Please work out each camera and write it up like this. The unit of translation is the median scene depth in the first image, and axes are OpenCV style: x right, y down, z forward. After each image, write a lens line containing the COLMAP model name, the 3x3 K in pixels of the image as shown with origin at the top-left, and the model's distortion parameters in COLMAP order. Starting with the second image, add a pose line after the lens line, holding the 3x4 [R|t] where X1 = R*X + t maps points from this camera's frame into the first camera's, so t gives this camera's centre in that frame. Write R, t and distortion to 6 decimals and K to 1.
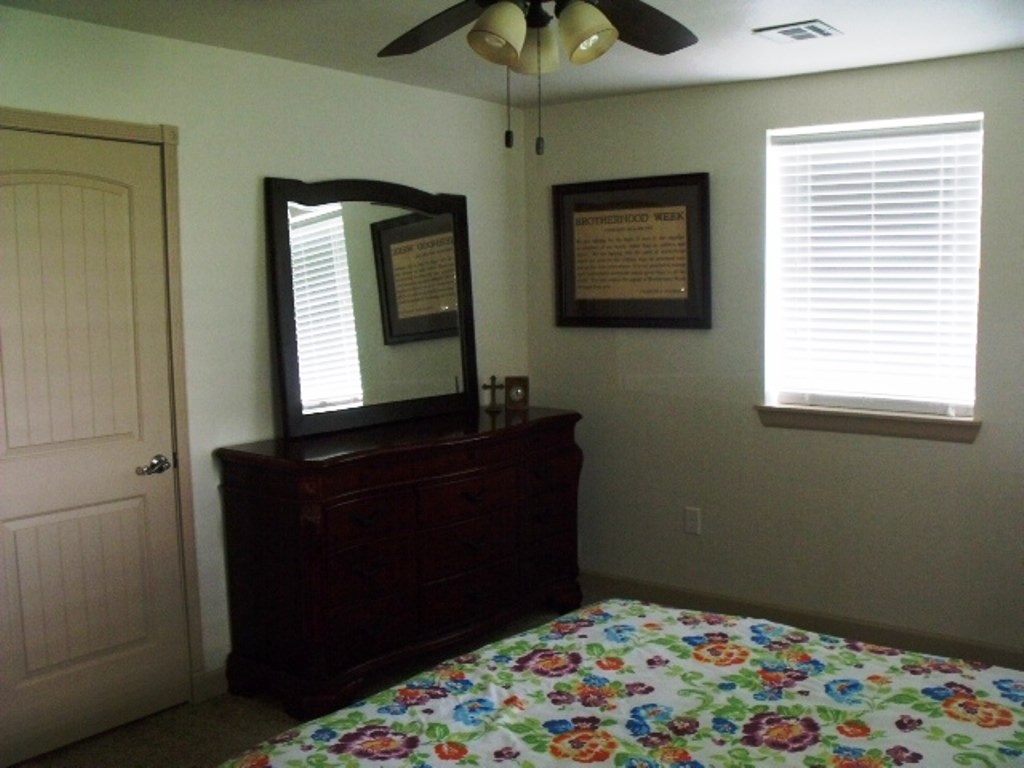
lens RADIAL K [[1008.1, 0, 512.0], [0, 1008.1, 384.0], [0, 0, 1]] dist [-0.578246, 1.001208]
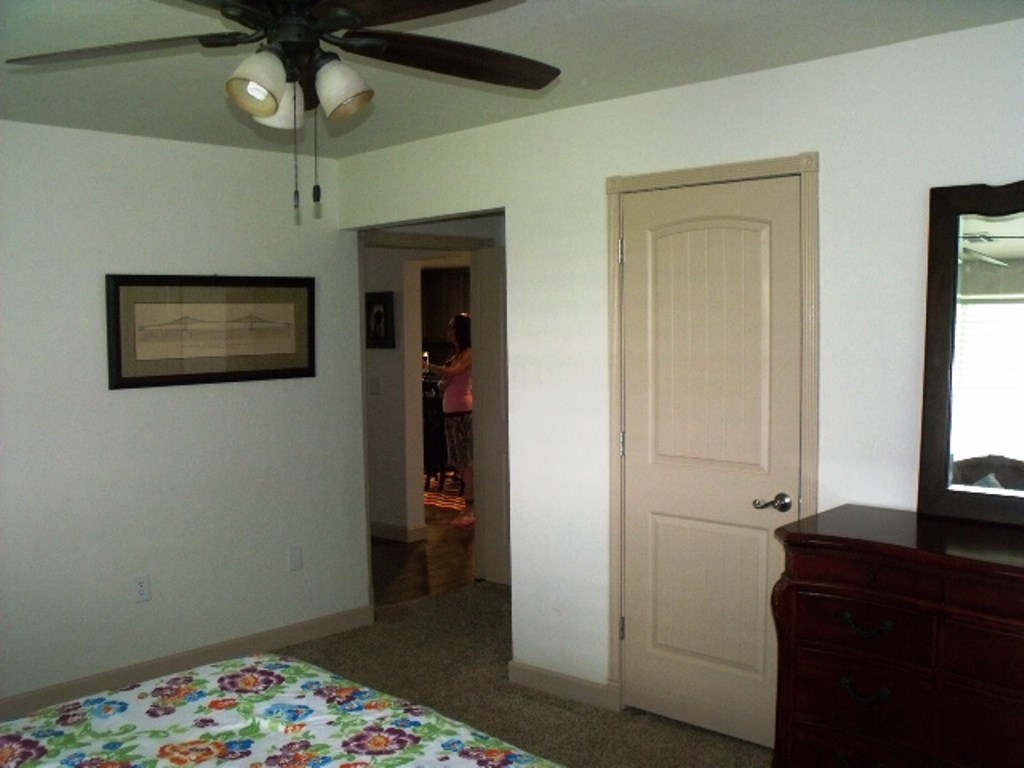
lens RADIAL K [[1007.7, 0, 542.2], [0, 1007.7, 414.4], [0, 0, 1]] dist [-0.217538, 0.232046]
pose [[-0.089776, 0.092440, -0.991663, 1.036114], [-0.091165, 0.990741, 0.100607, -0.144948], [0.991781, 0.099437, -0.080517, 1.343296]]
